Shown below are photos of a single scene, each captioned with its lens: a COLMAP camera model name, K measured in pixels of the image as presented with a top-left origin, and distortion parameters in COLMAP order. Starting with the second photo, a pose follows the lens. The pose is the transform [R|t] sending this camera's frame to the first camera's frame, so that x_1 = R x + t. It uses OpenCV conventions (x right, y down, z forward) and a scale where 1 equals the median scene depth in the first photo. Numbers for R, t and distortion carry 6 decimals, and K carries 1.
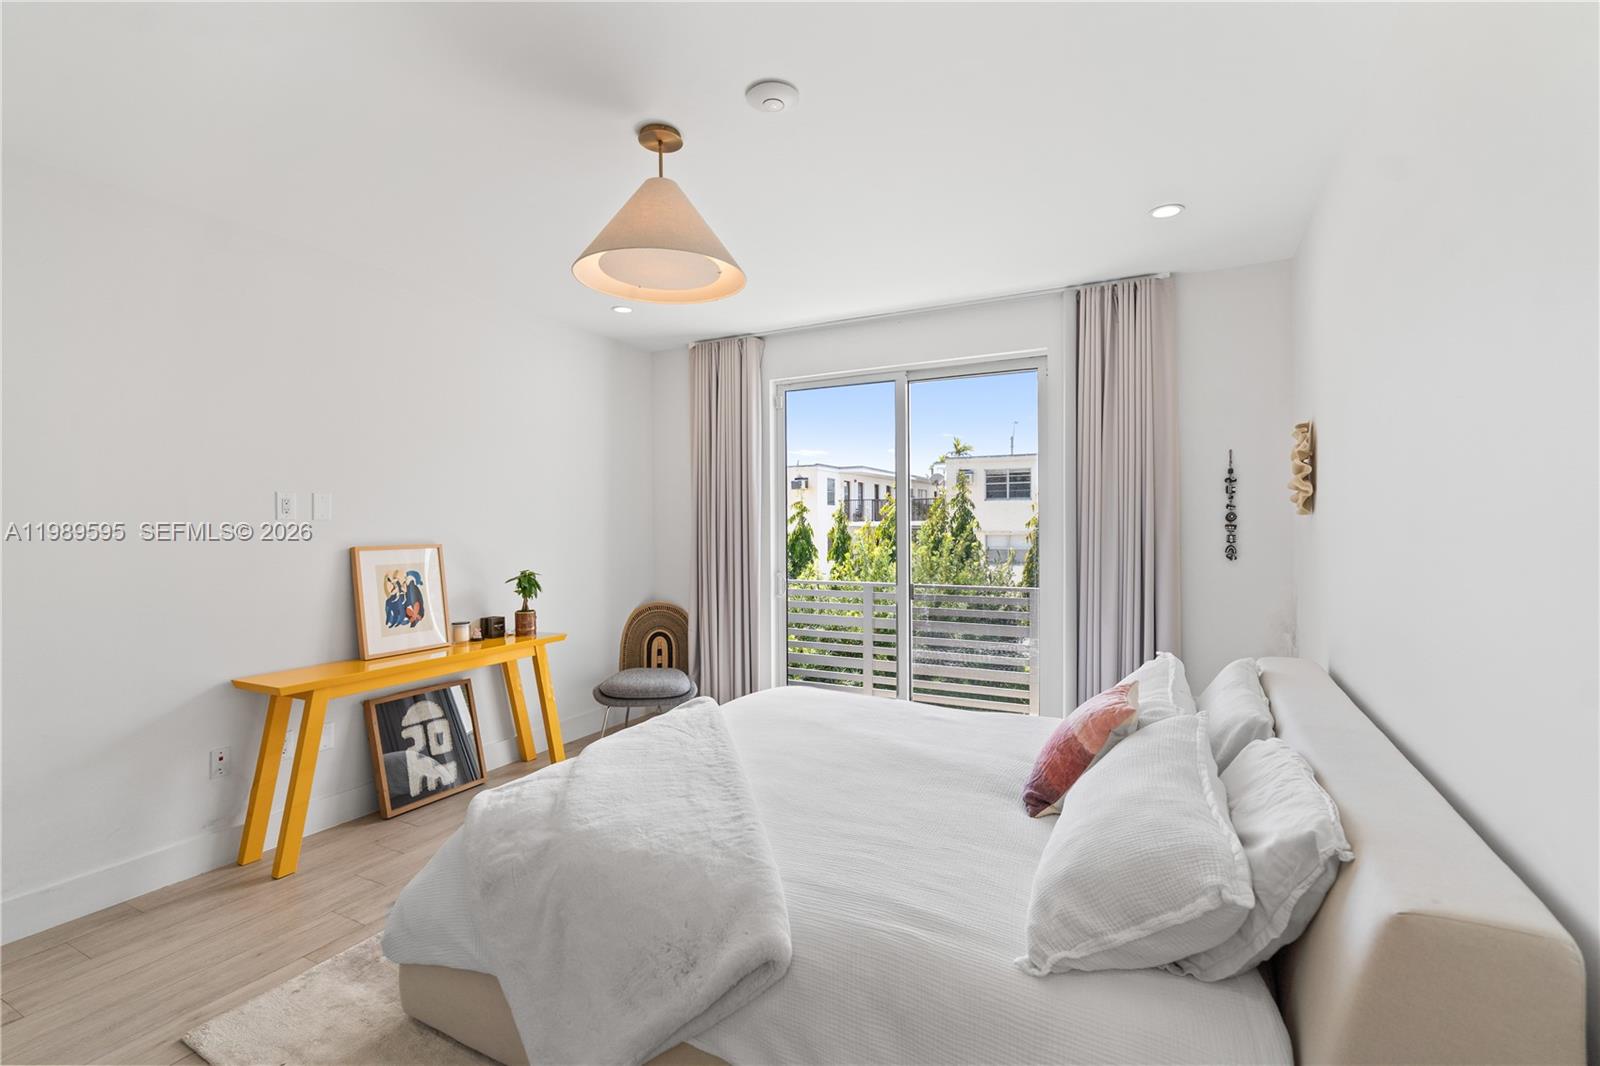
lens RADIAL K [[728.4, 0, 803.3], [0, 728.4, 529.7], [0, 0, 1]] dist [-0.005499, 0.003126]
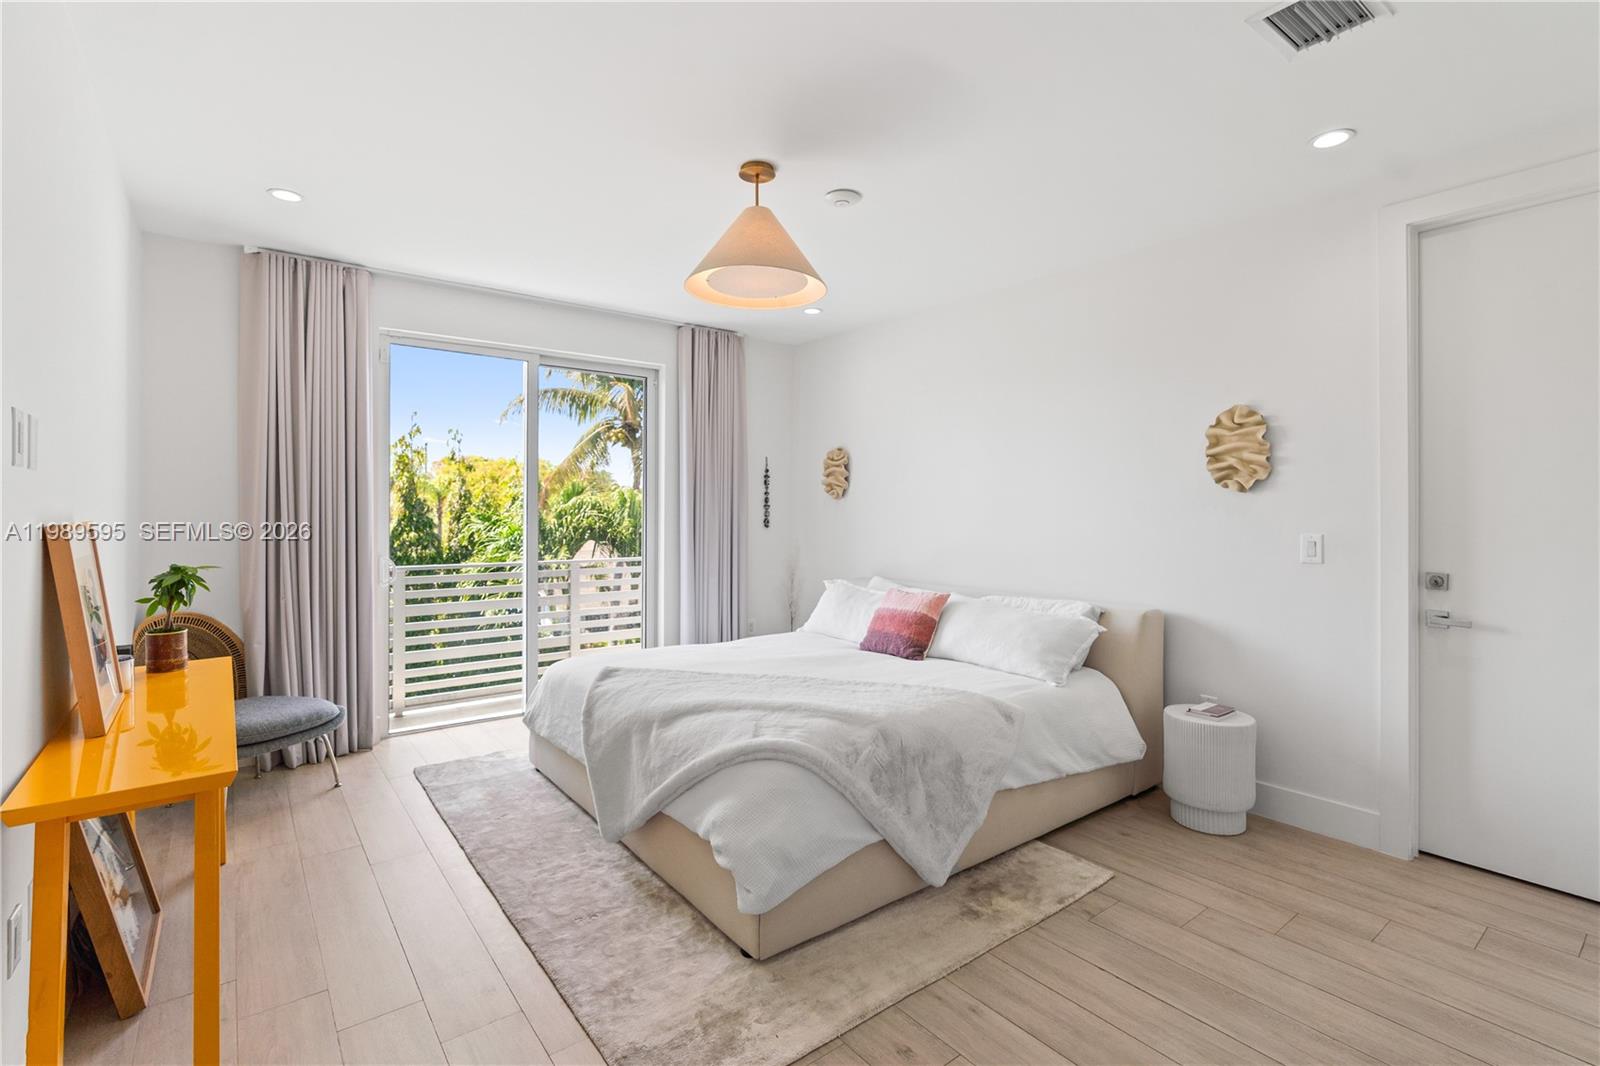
lens RADIAL K [[728.4, 0, 822.7], [0, 728.4, 512.5], [0, 0, 1]] dist [-0.005499, 0.003126]
pose [[0.410751, 0.000258, 0.911747, -0.781698], [-0.001435, 0.999999, 0.000364, 0.008166], [-0.911746, -0.001458, 0.410751, 0.249041]]
